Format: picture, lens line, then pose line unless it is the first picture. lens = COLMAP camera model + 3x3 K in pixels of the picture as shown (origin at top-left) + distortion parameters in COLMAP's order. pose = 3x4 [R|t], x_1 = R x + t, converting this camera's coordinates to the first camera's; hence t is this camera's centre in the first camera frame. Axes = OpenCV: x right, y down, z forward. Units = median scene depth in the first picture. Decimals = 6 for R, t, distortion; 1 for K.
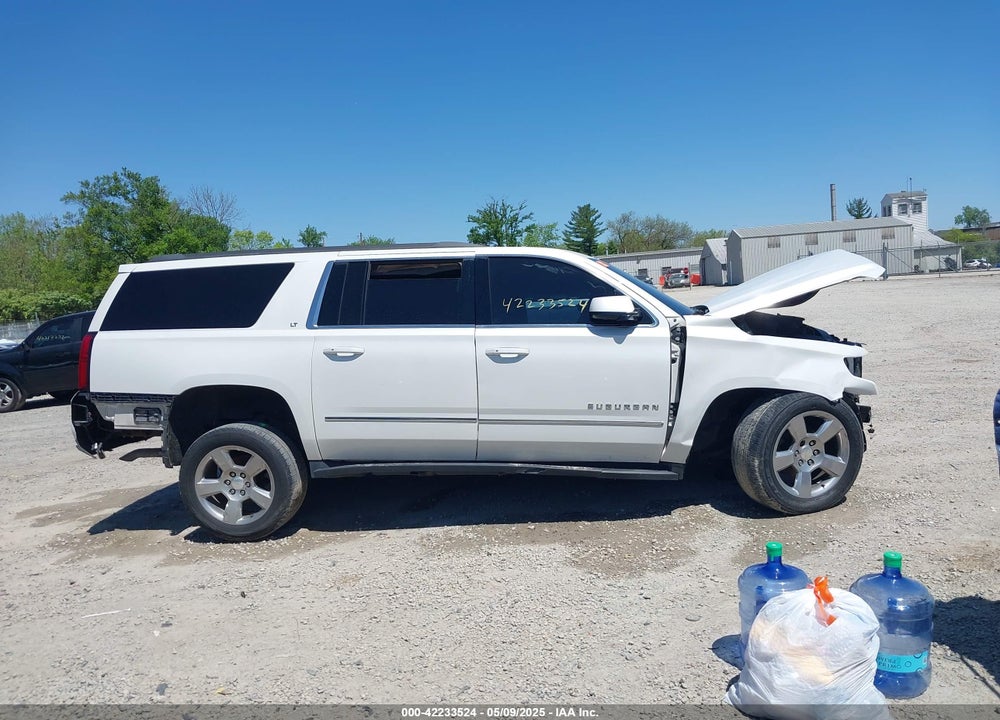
lens RADIAL K [[812.6, 0, 544.9], [0, 812.6, 333.7], [0, 0, 1]] dist [0.124098, -0.279265]
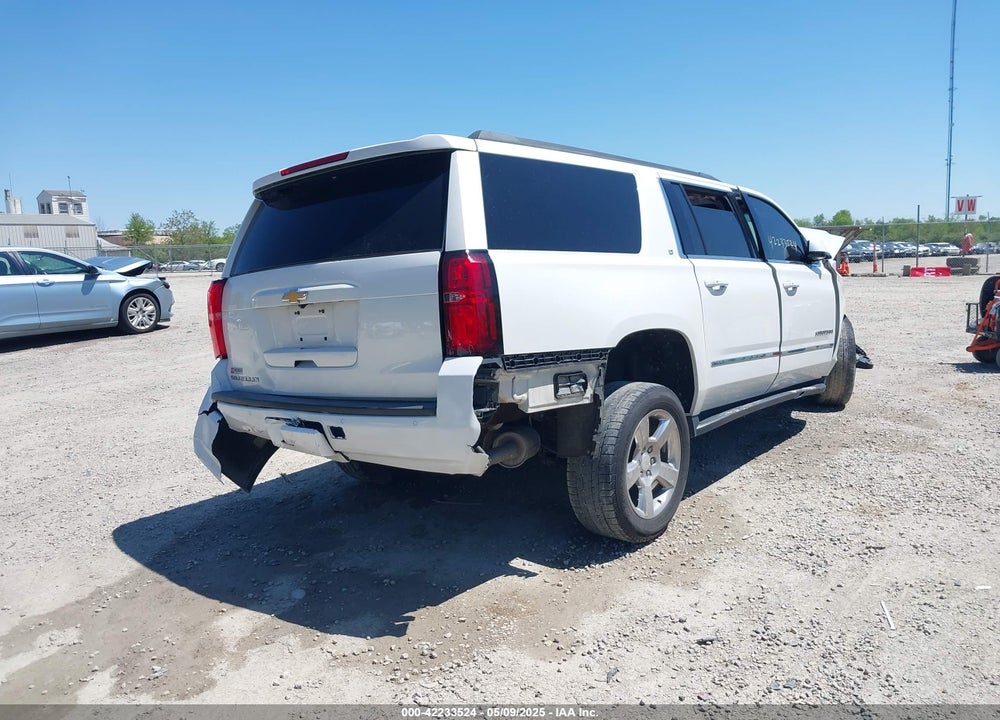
lens RADIAL K [[787.0, 0, 514.6], [0, 787.0, 356.5], [0, 0, 1]] dist [0.006767, 0.006675]
pose [[0.506461, -0.060693, 0.860124, -1.034611], [0.044215, 0.998035, 0.044389, 0.049092], [-0.861128, 0.015549, 0.508150, 0.731527]]
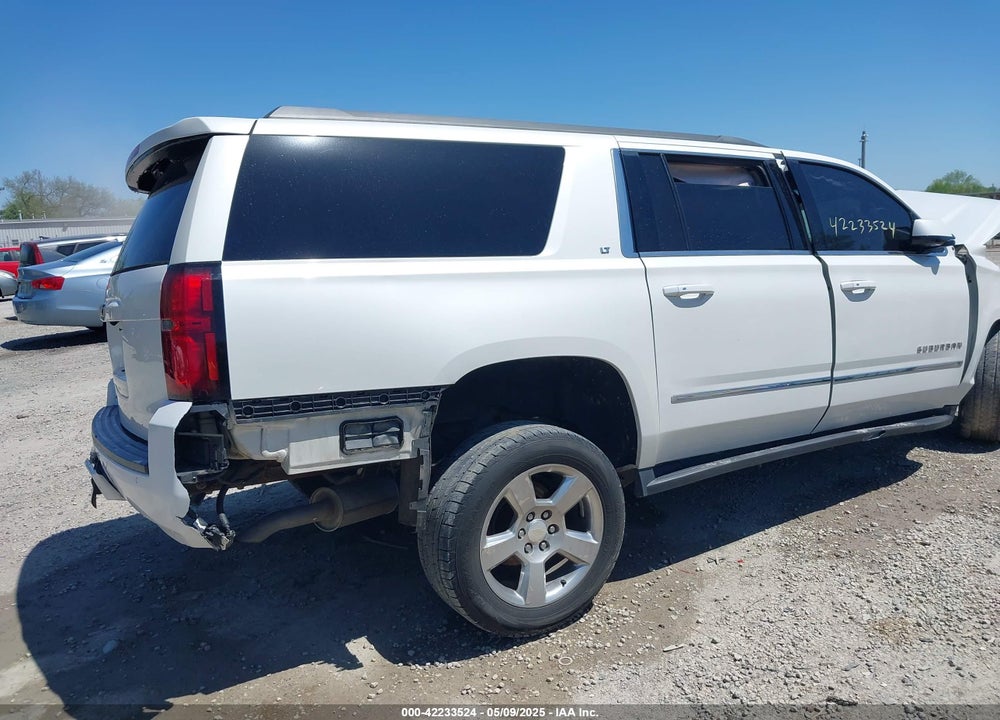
lens RADIAL K [[787.0, 0, 514.6], [0, 787.0, 356.5], [0, 0, 1]] dist [0.006767, 0.006675]
pose [[0.757667, -0.069646, 0.648914, -0.721559], [0.032133, 0.997065, 0.069493, 0.024097], [-0.651850, -0.031801, 0.757681, 0.598986]]
